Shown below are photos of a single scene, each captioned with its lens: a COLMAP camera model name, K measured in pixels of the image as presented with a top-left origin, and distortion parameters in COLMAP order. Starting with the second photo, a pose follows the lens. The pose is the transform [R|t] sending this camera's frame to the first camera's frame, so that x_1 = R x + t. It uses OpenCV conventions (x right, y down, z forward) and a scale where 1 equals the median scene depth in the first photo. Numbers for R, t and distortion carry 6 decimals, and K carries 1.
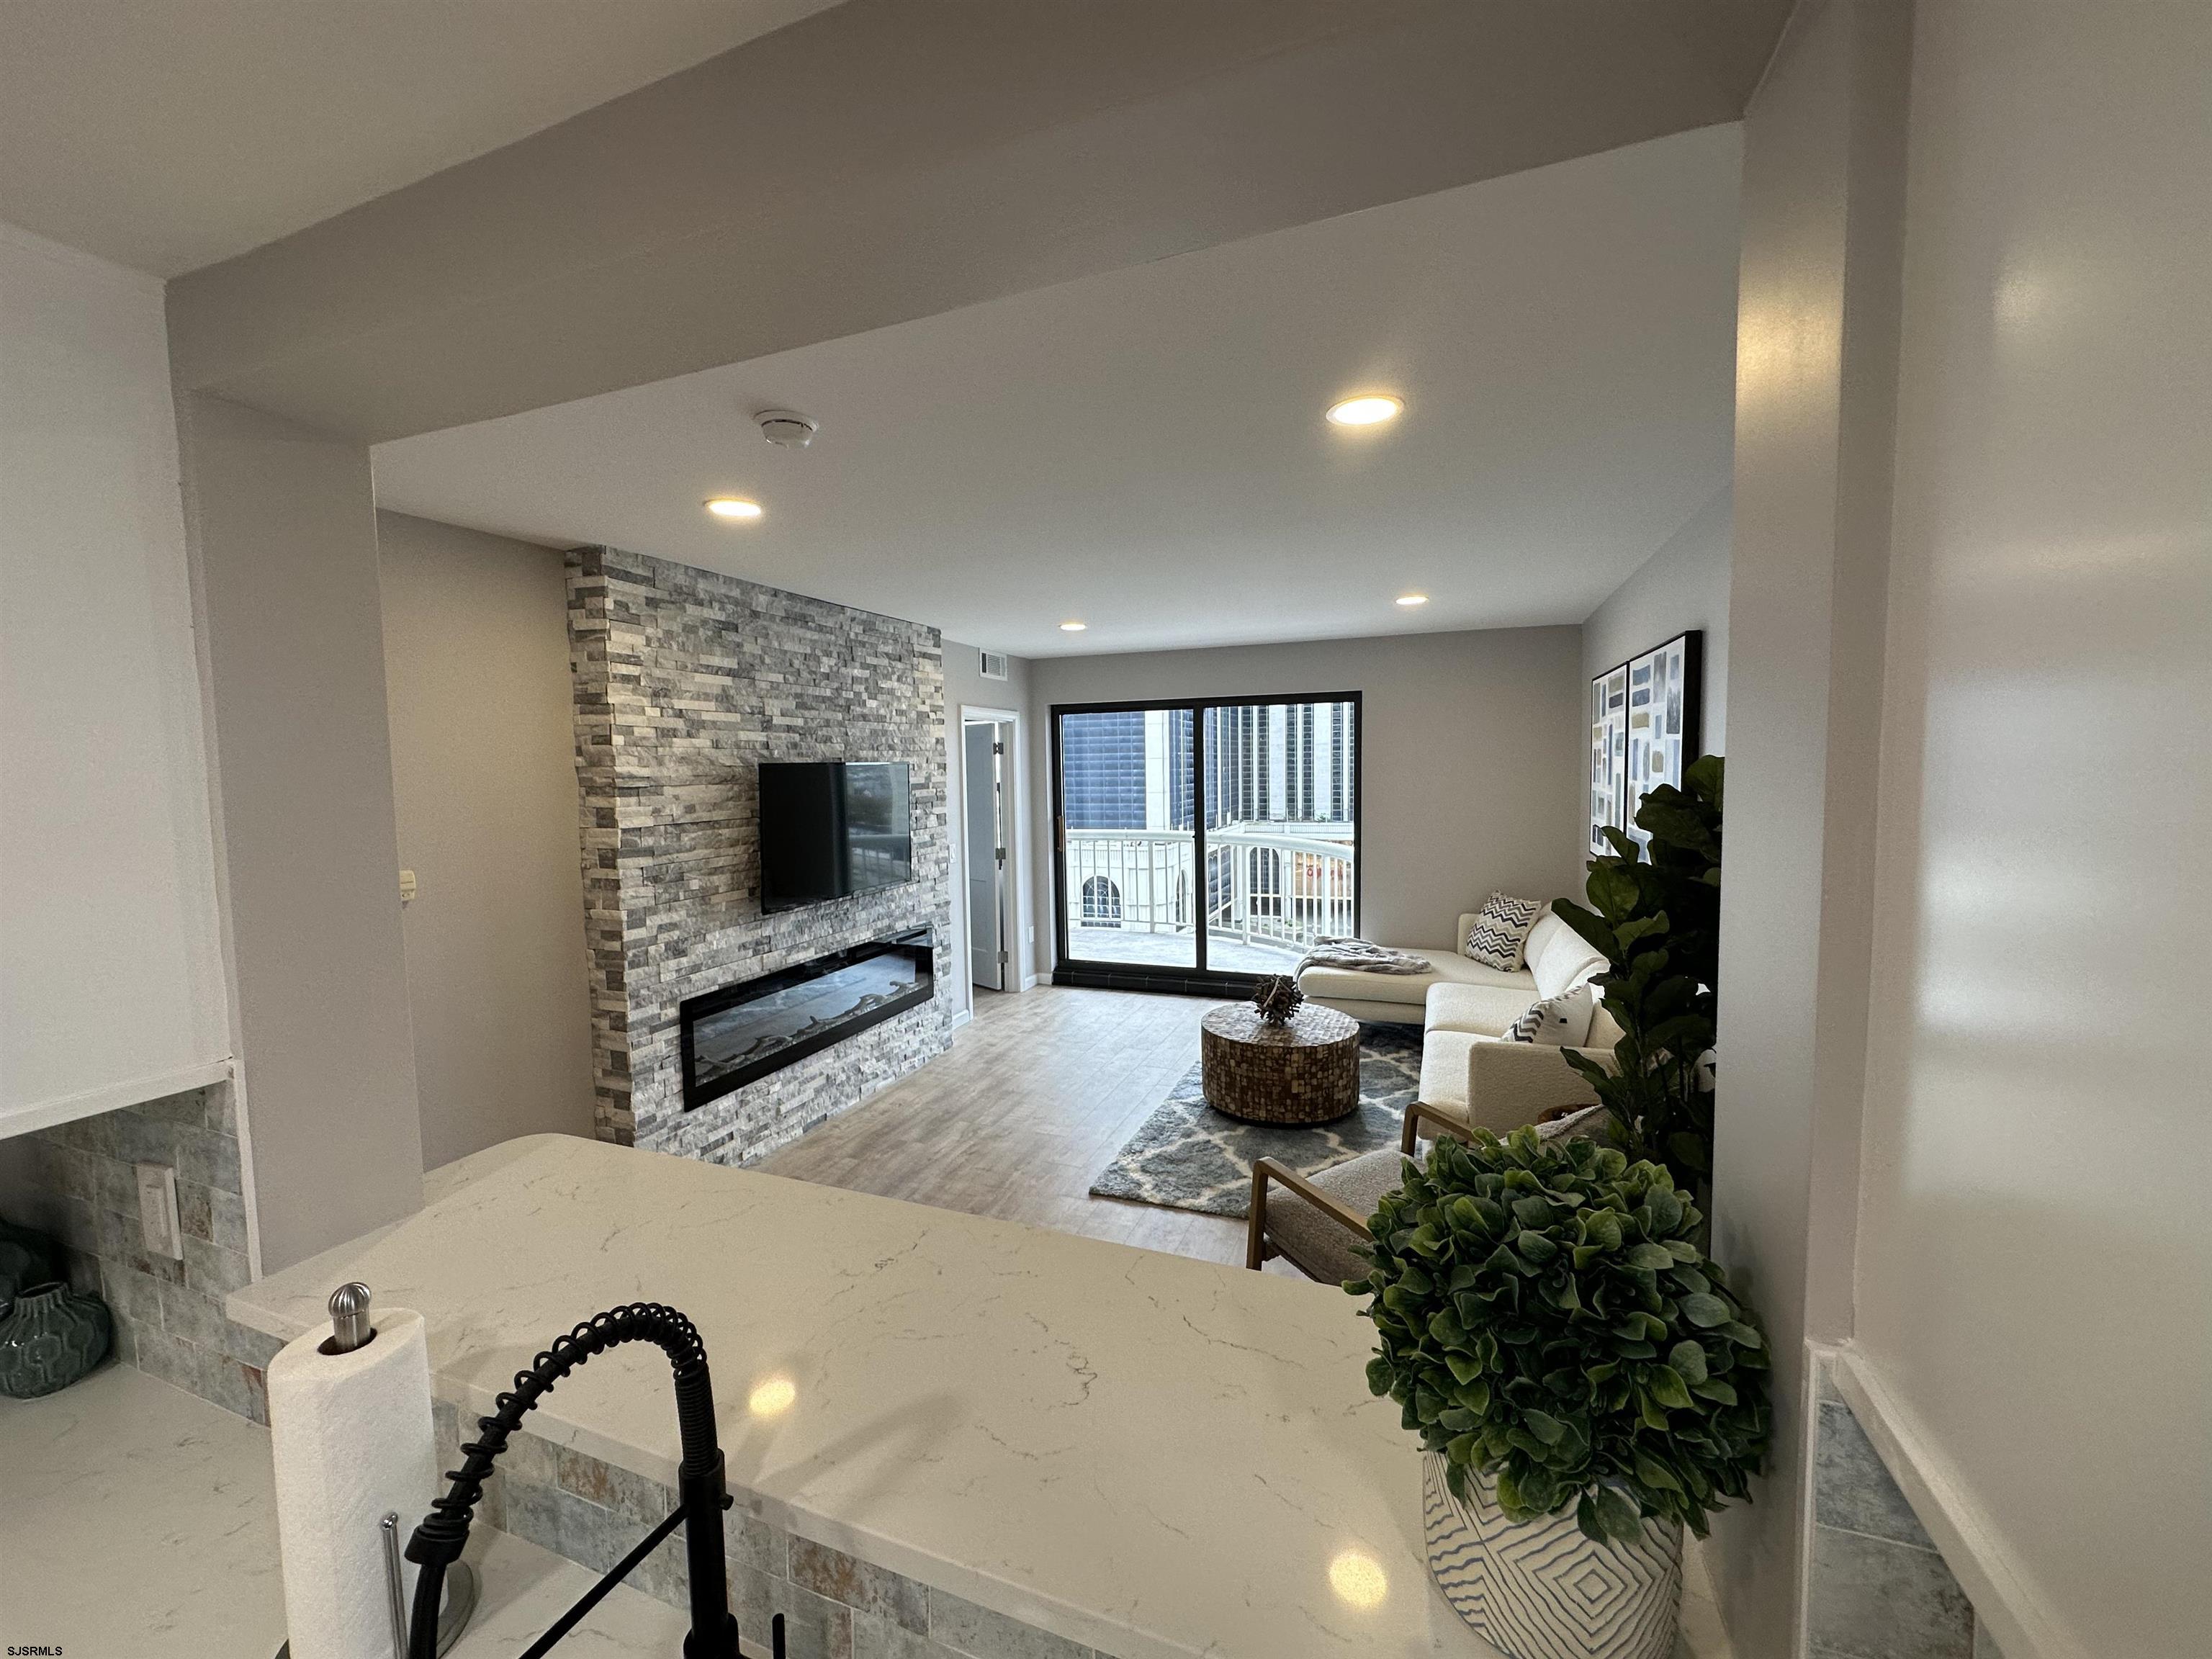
lens RADIAL K [[879.6, 0, 1105.9], [0, 879.6, 824.1], [0, 0, 1]] dist [-0.001094, 0.000437]
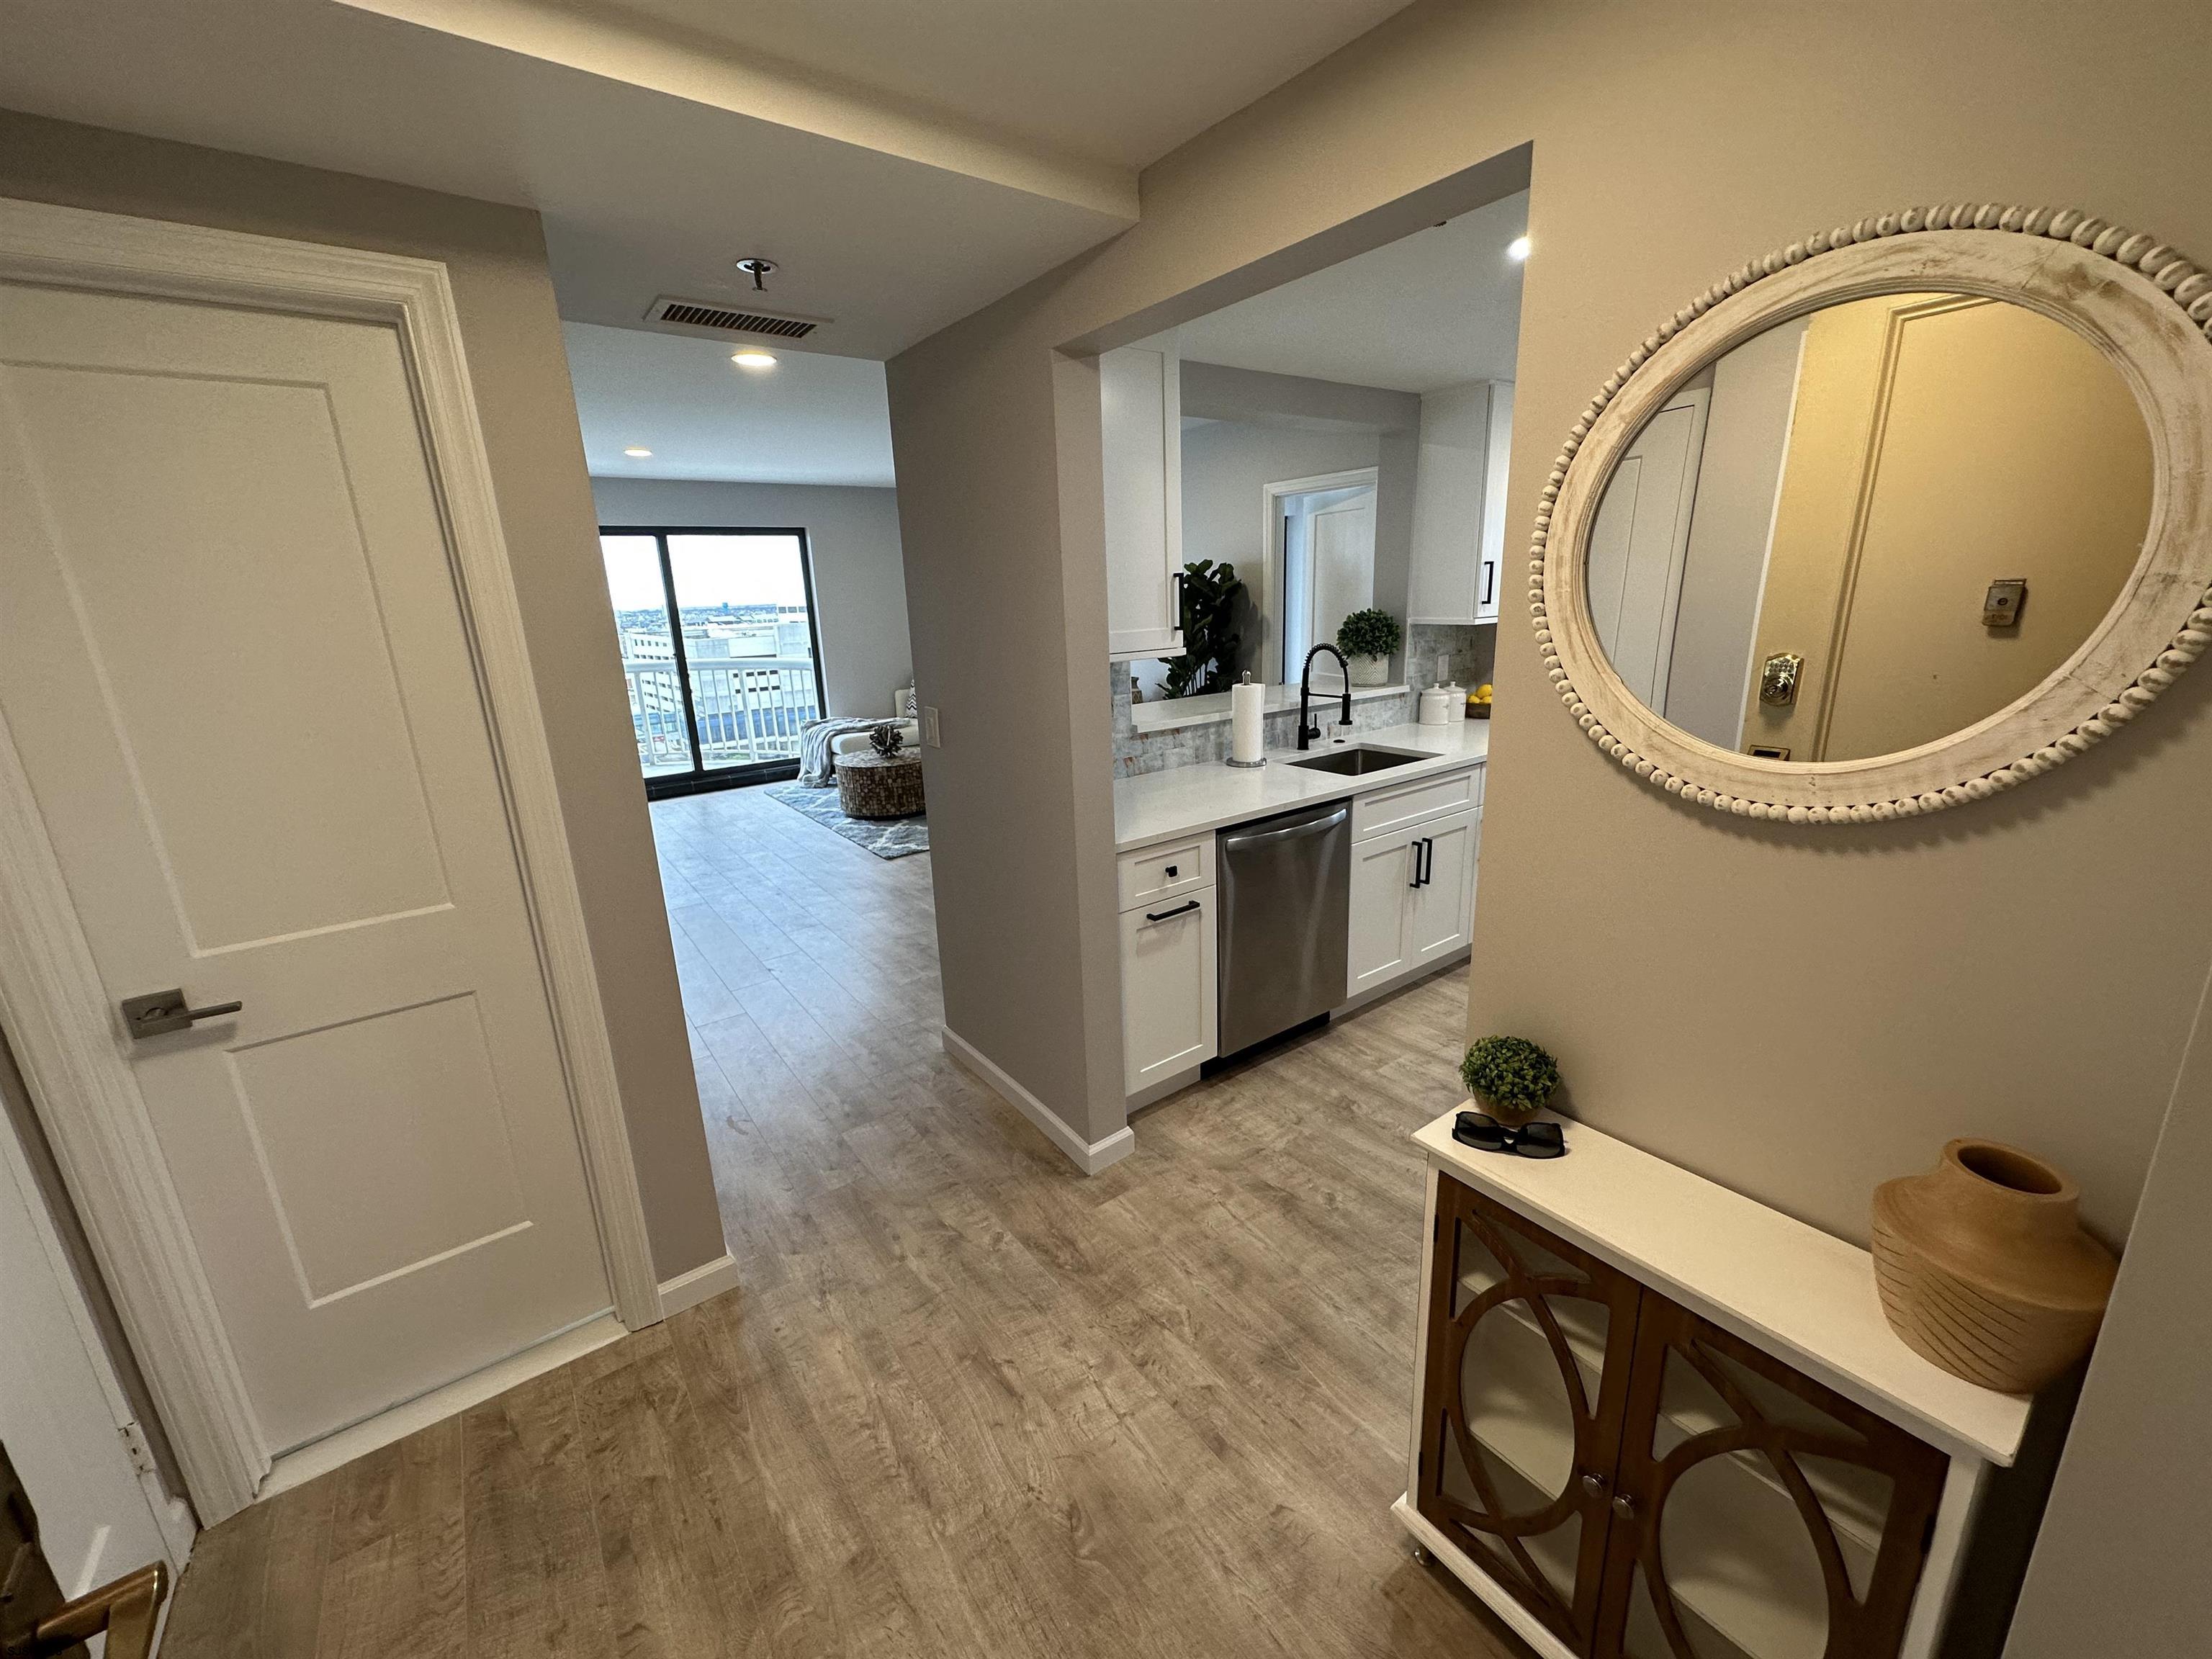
lens RADIAL K [[879.6, 0, 1105.9], [0, 879.6, 824.1], [0, 0, 1]] dist [-0.001094, 0.000437]
pose [[0.535009, -0.219938, 0.815716, -0.981914], [0.085057, 0.974636, 0.207000, 0.068445], [-0.840554, -0.041365, 0.540147, -0.139114]]
